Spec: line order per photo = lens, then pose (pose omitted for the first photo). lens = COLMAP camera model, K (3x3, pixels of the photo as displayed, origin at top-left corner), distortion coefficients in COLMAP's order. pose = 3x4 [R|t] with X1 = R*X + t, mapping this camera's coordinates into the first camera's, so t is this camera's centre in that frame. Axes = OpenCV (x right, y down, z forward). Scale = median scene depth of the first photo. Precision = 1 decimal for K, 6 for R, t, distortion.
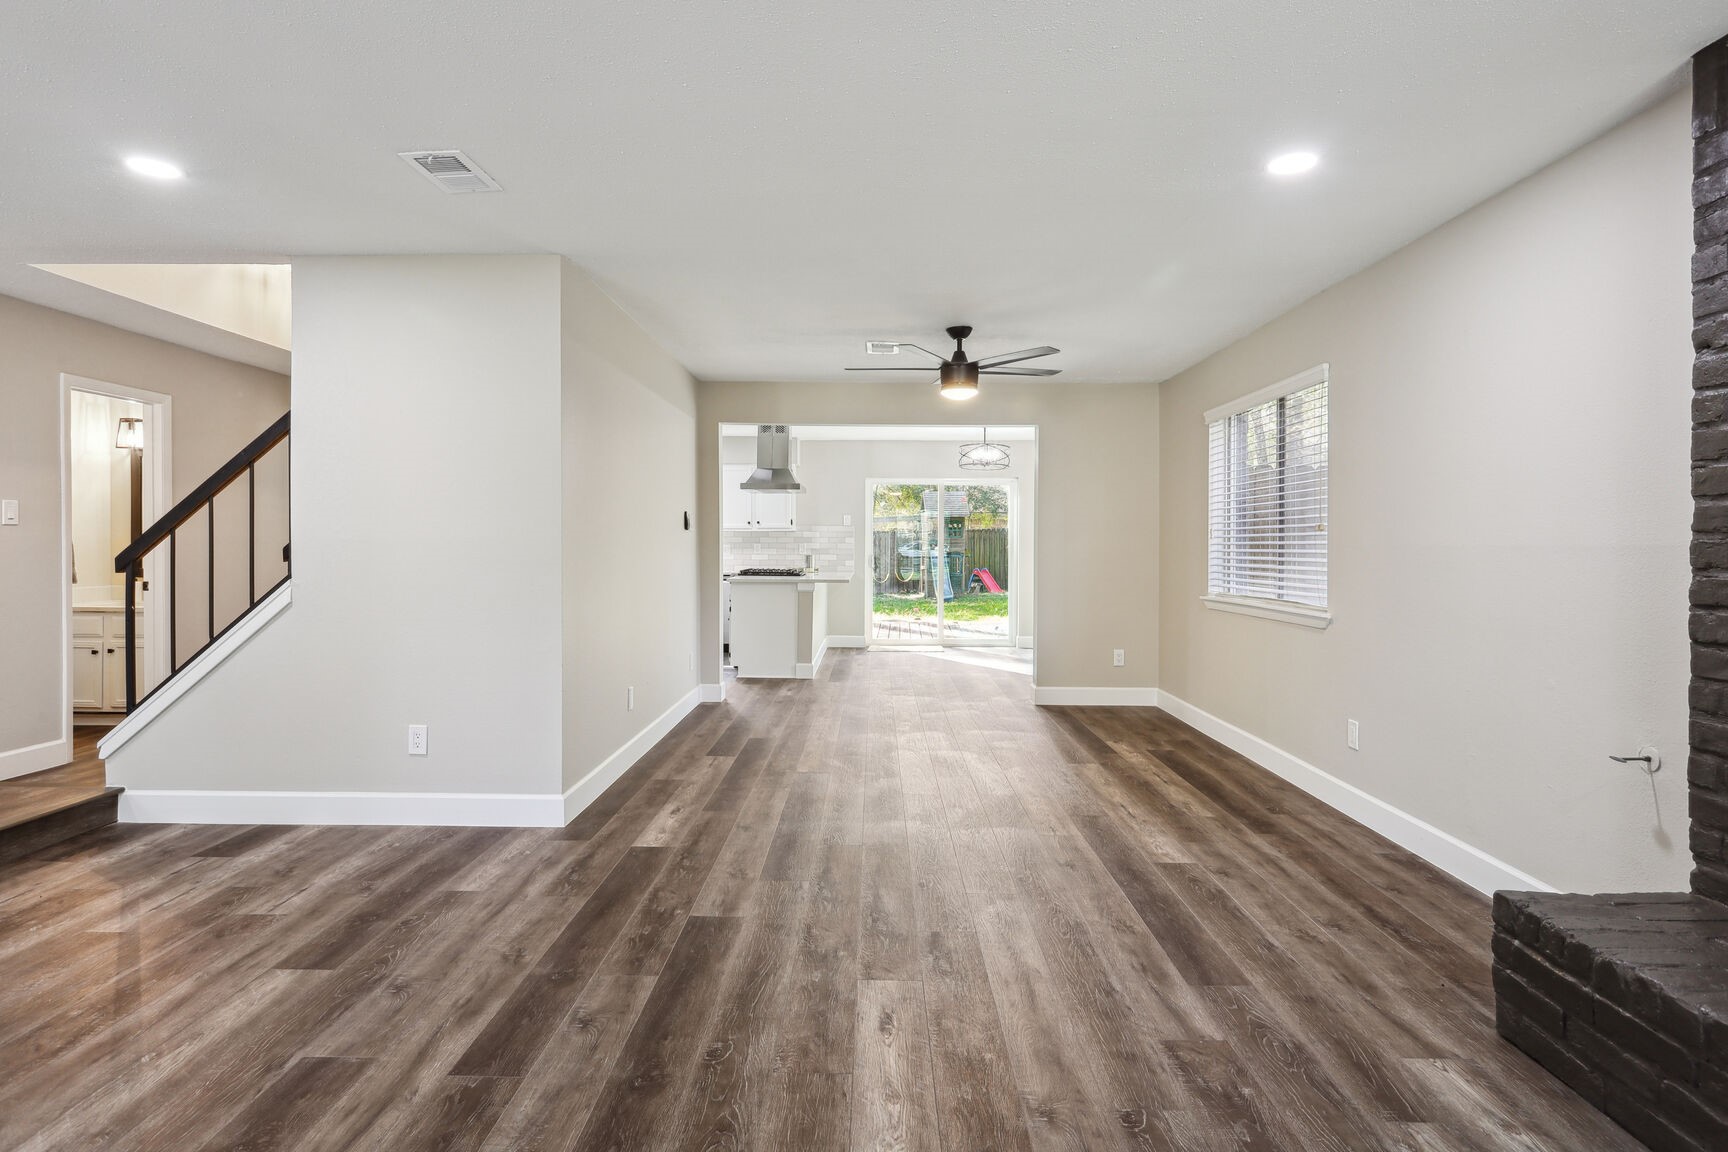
lens RADIAL K [[888.4, 0, 857.3], [0, 888.4, 553.4], [0, 0, 1]] dist [-0.006411, -0.000723]
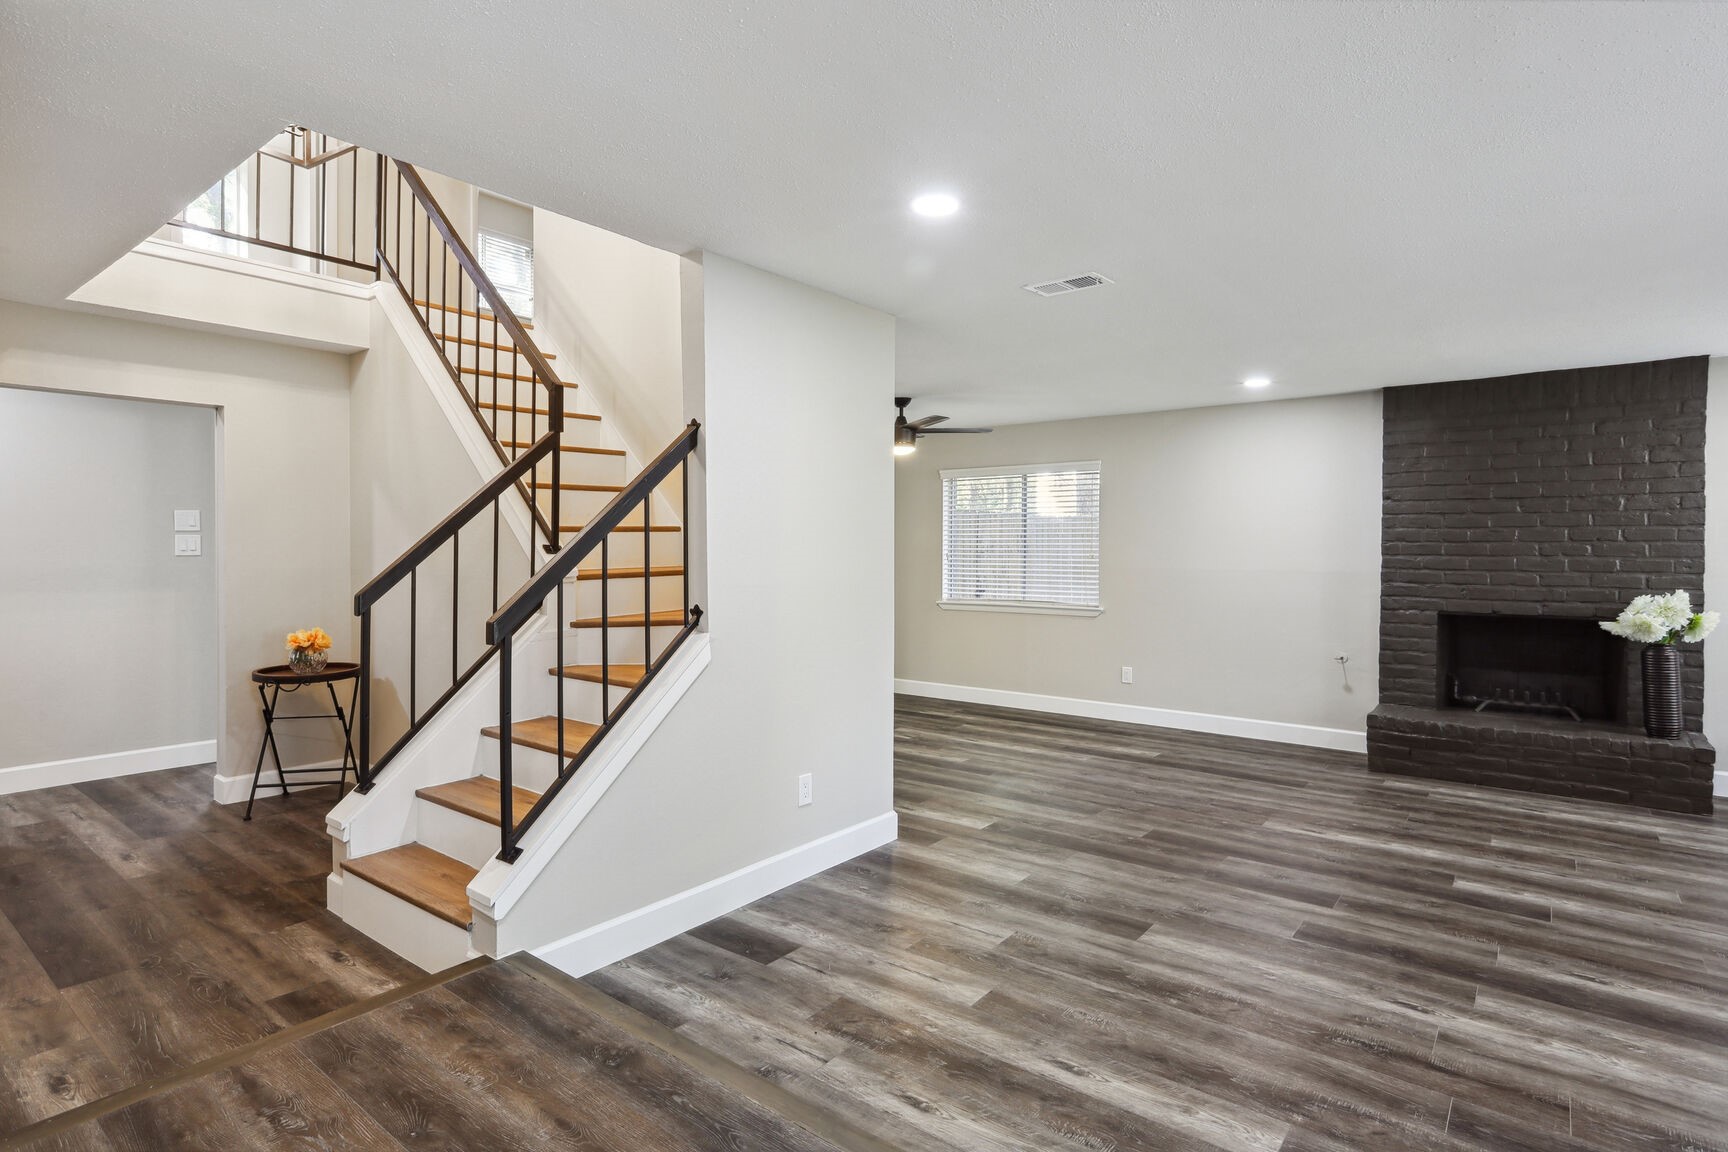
lens RADIAL K [[894.7, 0, 861.0], [0, 894.7, 565.0], [0, 0, 1]] dist [-0.000147, -0.000270]
pose [[0.600345, -0.017083, 0.799559, -1.877279], [0.005785, 0.999838, 0.017019, -0.076604], [-0.799720, -0.005592, 0.600347, 0.558508]]
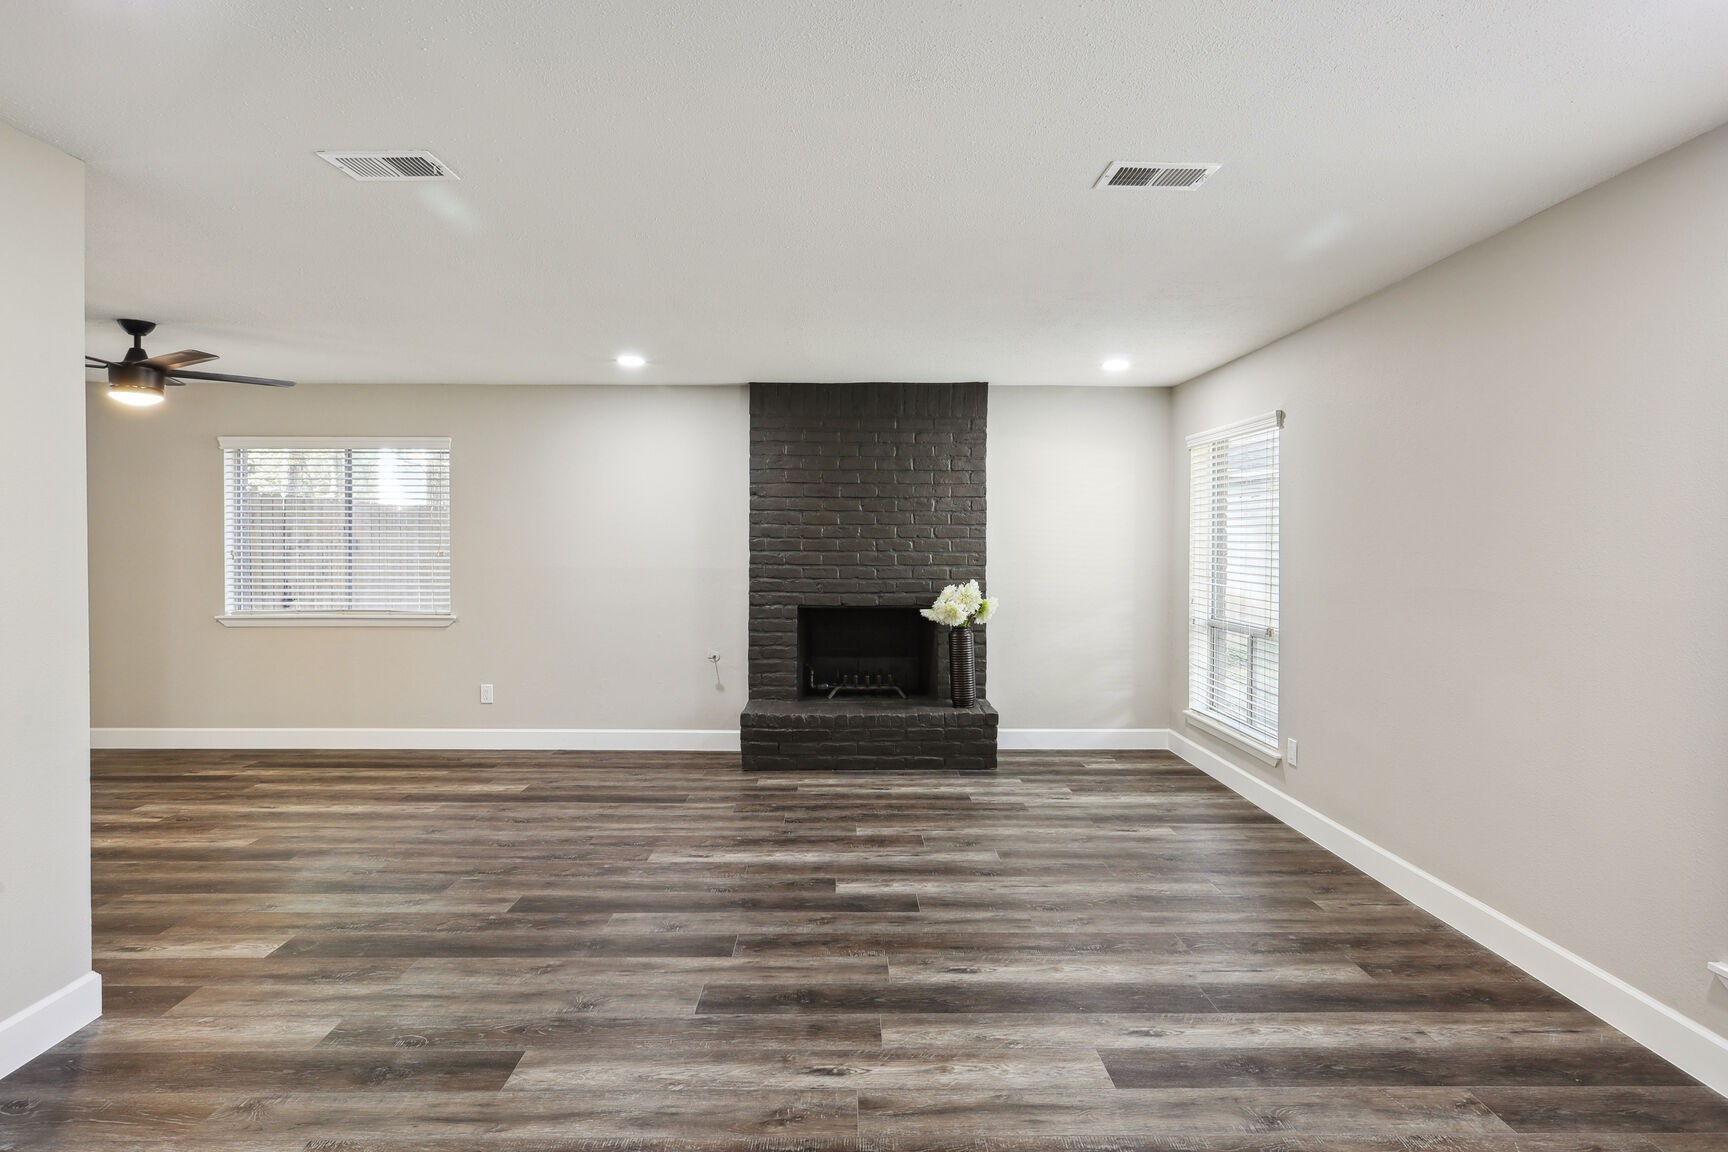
lens RADIAL K [[911.3, 0, 862.0], [0, 911.3, 559.0], [0, 0, 1]] dist [-0.004461, -0.000071]
pose [[-0.035142, -0.018053, 0.999219, -1.571424], [0.004507, 0.999824, 0.018223, -0.075662], [-0.999372, 0.005144, -0.035054, 0.665437]]
